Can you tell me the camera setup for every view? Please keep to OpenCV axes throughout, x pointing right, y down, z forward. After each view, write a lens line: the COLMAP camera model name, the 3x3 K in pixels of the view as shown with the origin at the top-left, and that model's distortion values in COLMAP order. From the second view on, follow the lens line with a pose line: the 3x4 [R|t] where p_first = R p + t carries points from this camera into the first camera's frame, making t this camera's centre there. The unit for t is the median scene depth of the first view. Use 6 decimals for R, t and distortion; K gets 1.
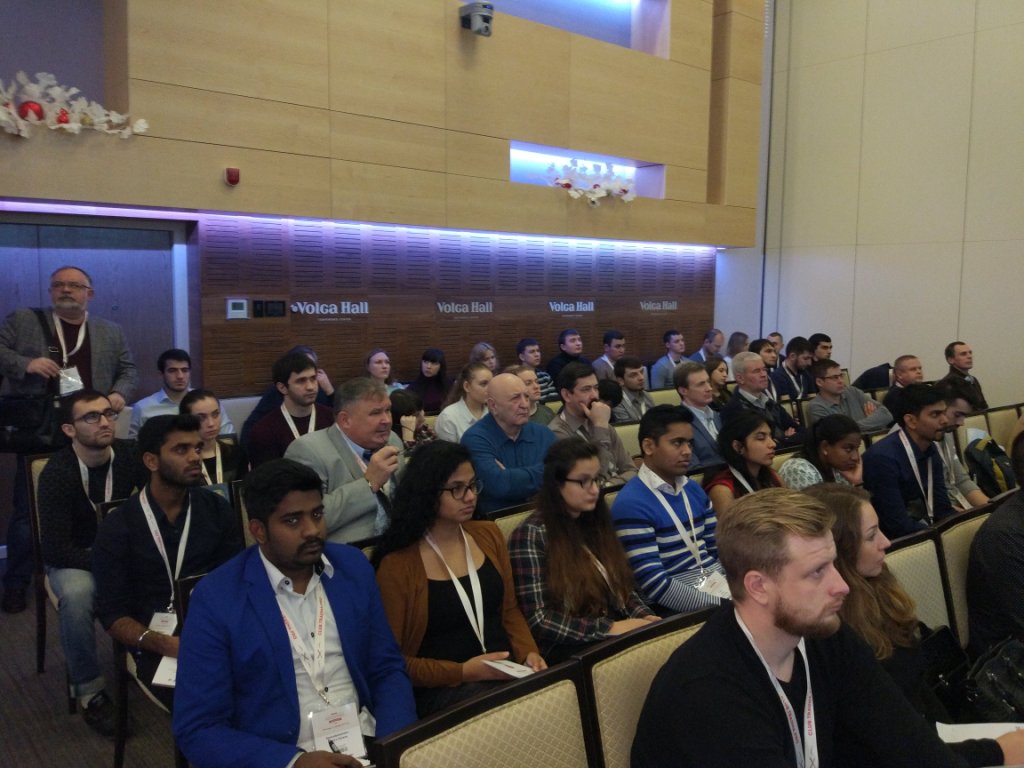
lens RADIAL K [[873.9, 0, 539.0], [0, 873.9, 384.3], [0, 0, 1]] dist [0.071339, -0.143473]
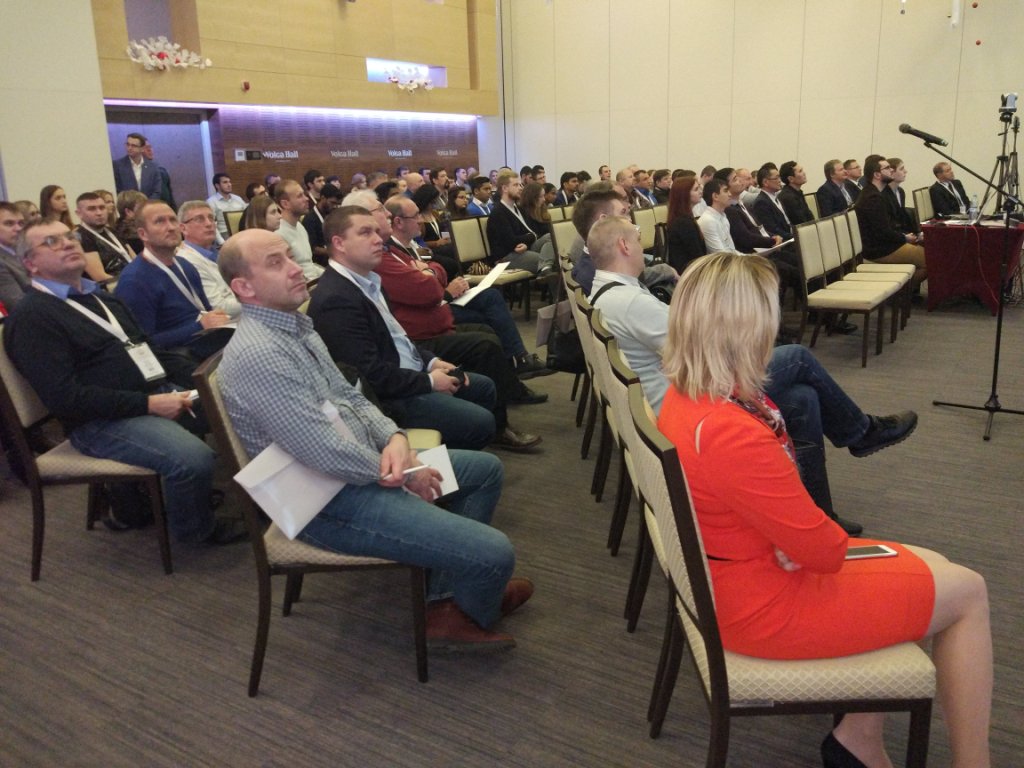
lens RADIAL K [[873.9, 0, 556.5], [0, 873.9, 385.0], [0, 0, 1]] dist [0.071339, -0.143473]
pose [[0.951769, -0.109227, 0.286714, -0.255212], [0.066248, 0.985602, 0.155560, 0.133154], [-0.299578, -0.129063, 0.945302, -0.934883]]
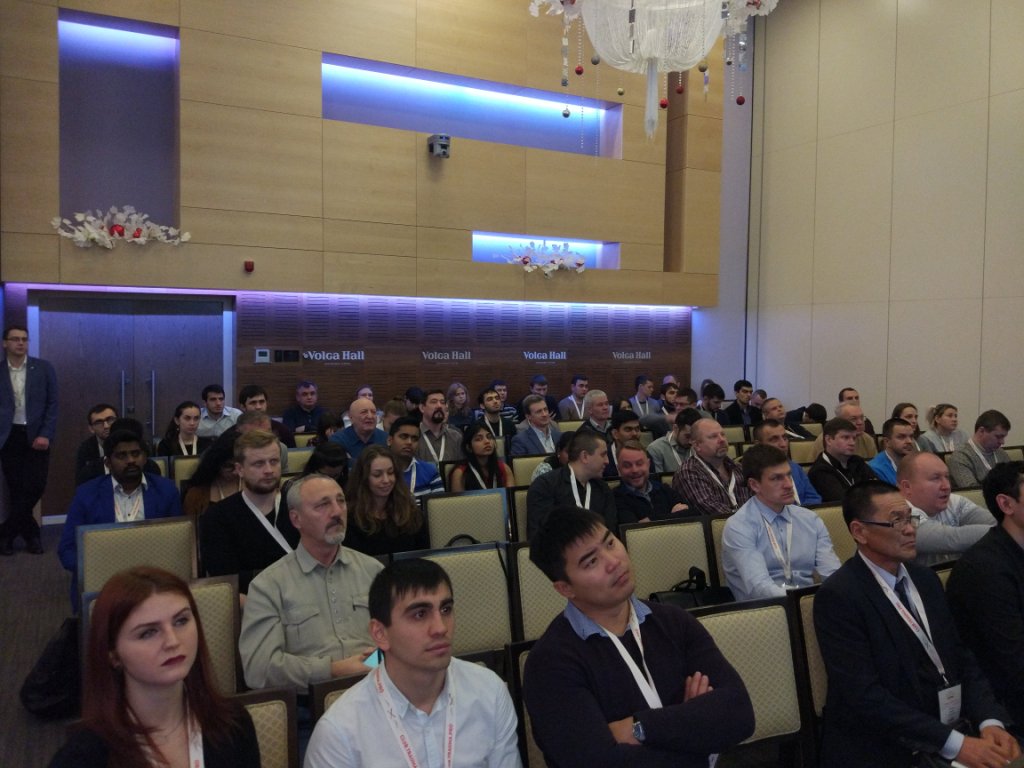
lens RADIAL K [[873.9, 0, 531.4], [0, 873.9, 383.0], [0, 0, 1]] dist [0.071339, -0.143473]
pose [[0.974863, 0.013976, -0.222368, 0.351606], [-0.026393, 0.998247, -0.052968, 0.020092], [0.221238, 0.057505, 0.973523, -0.256560]]
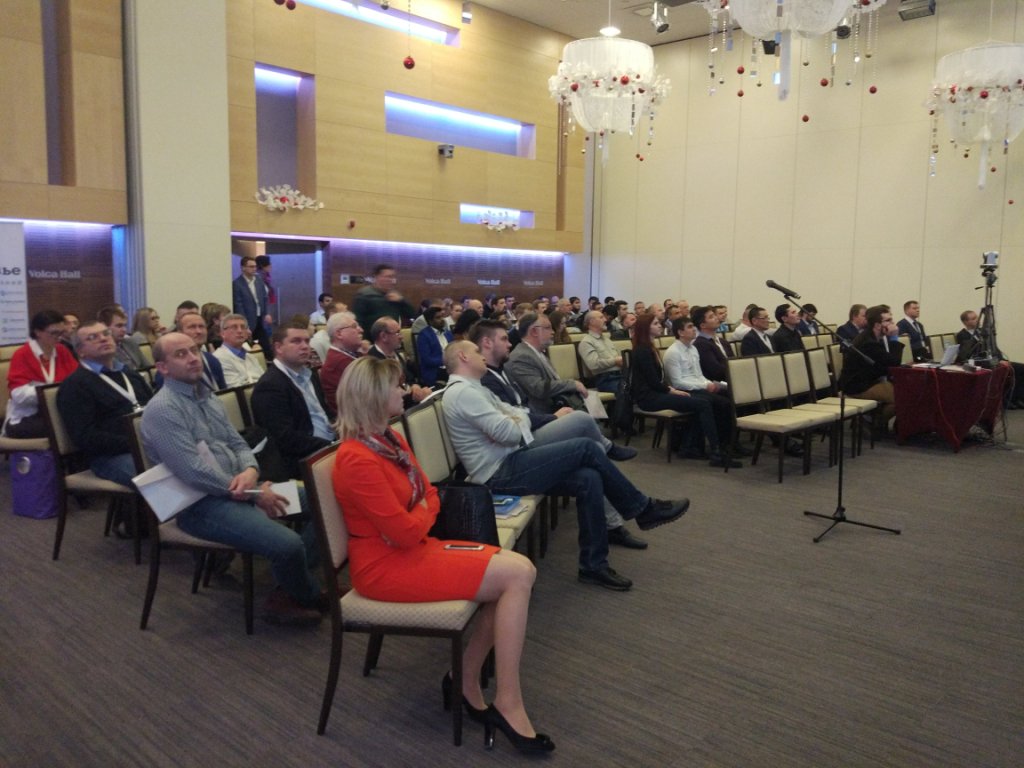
lens RADIAL K [[873.9, 0, 552.2], [0, 873.9, 389.8], [0, 0, 1]] dist [0.071339, -0.143473]
pose [[0.991712, -0.010216, 0.128078, -0.089450], [0.008378, 0.999854, 0.014884, 0.149737], [-0.128211, -0.013688, 0.991652, -1.167356]]
